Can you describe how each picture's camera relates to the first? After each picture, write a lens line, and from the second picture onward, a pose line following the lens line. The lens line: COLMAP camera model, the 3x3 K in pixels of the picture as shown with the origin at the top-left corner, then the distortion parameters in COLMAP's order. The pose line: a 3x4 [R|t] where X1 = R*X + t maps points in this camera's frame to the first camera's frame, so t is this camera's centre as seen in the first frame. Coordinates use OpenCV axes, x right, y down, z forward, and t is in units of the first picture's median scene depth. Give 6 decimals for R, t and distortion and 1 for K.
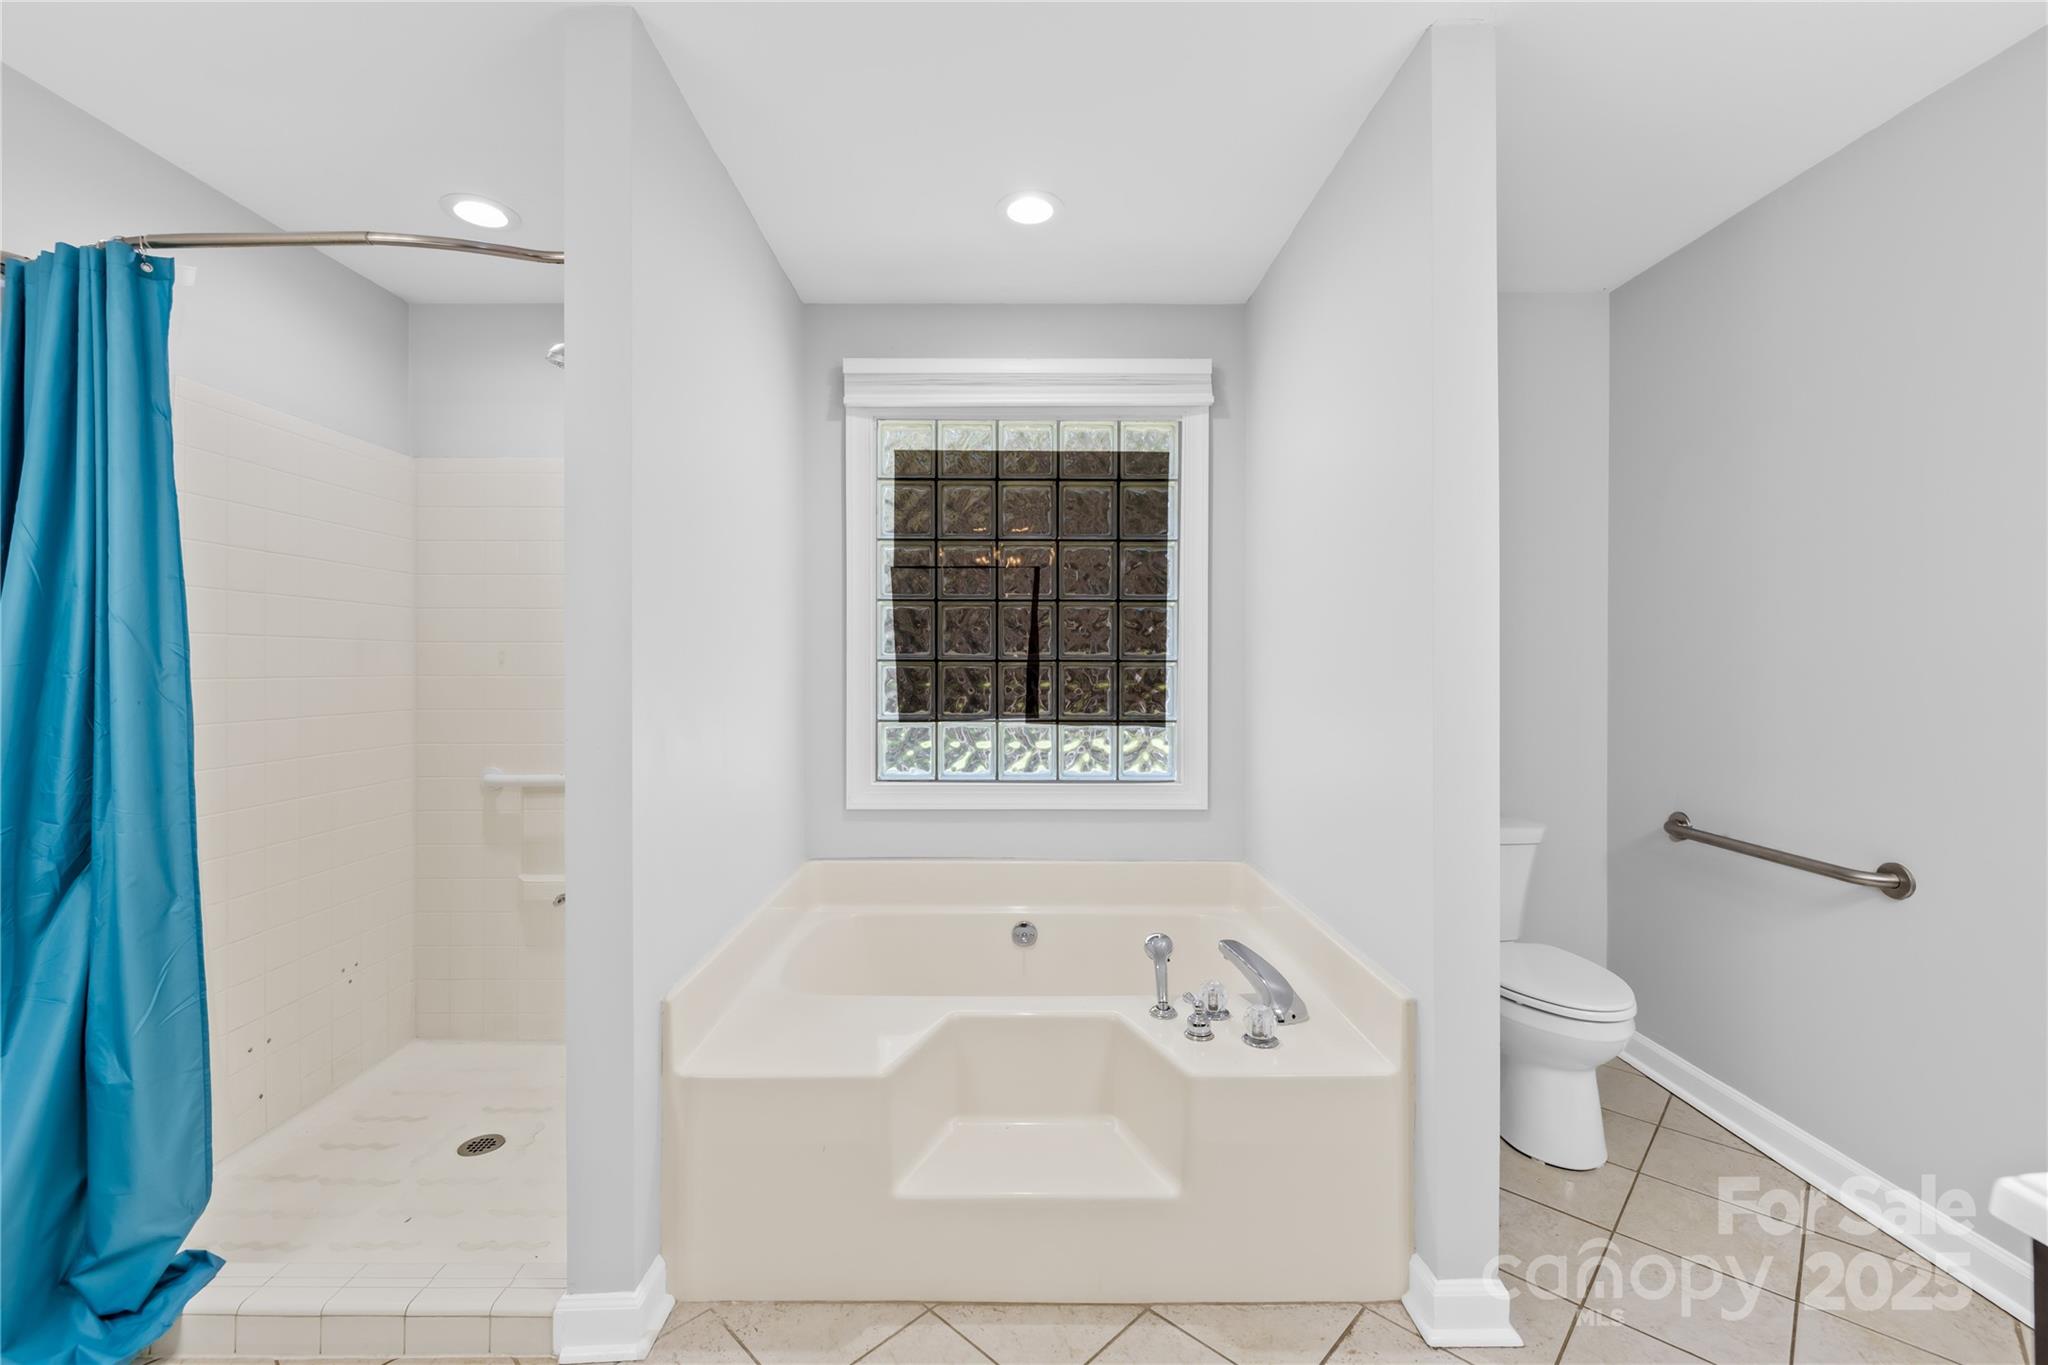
lens RADIAL K [[869.8, 0, 1020.0], [0, 869.8, 679.7], [0, 0, 1]] dist [-0.001349, -0.000062]
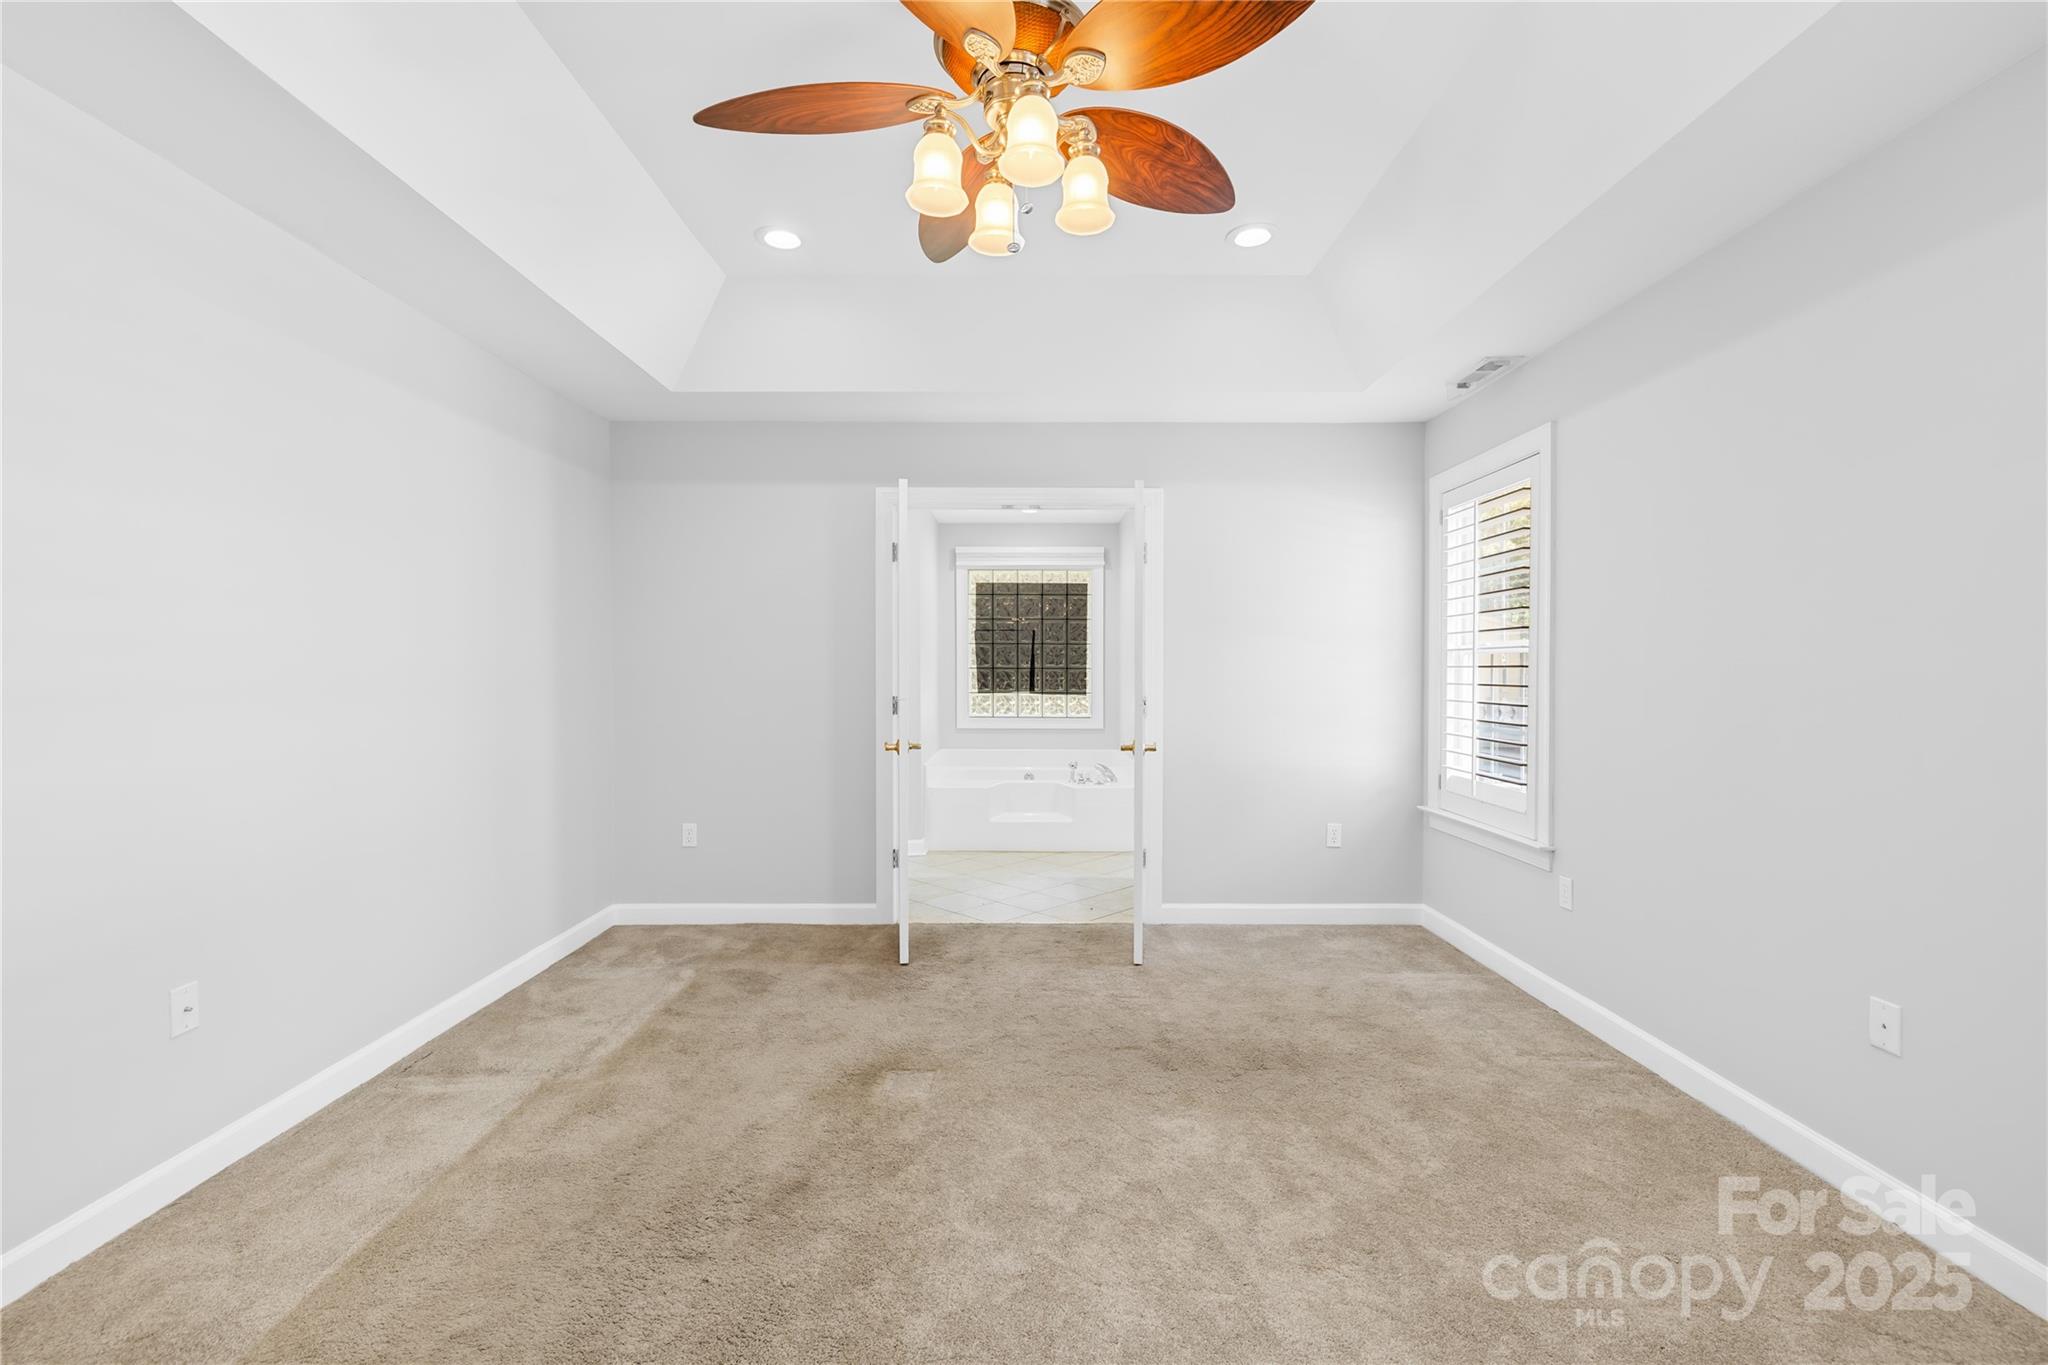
lens RADIAL K [[869.8, 0, 1034.1], [0, 869.8, 691.5], [0, 0, 1]] dist [-0.001349, -0.000062]
pose [[0.999955, -0.002000, 0.009242, -0.003005], [0.001907, 0.999948, 0.010055, 0.019423], [-0.009262, -0.010037, 0.999907, -1.461592]]
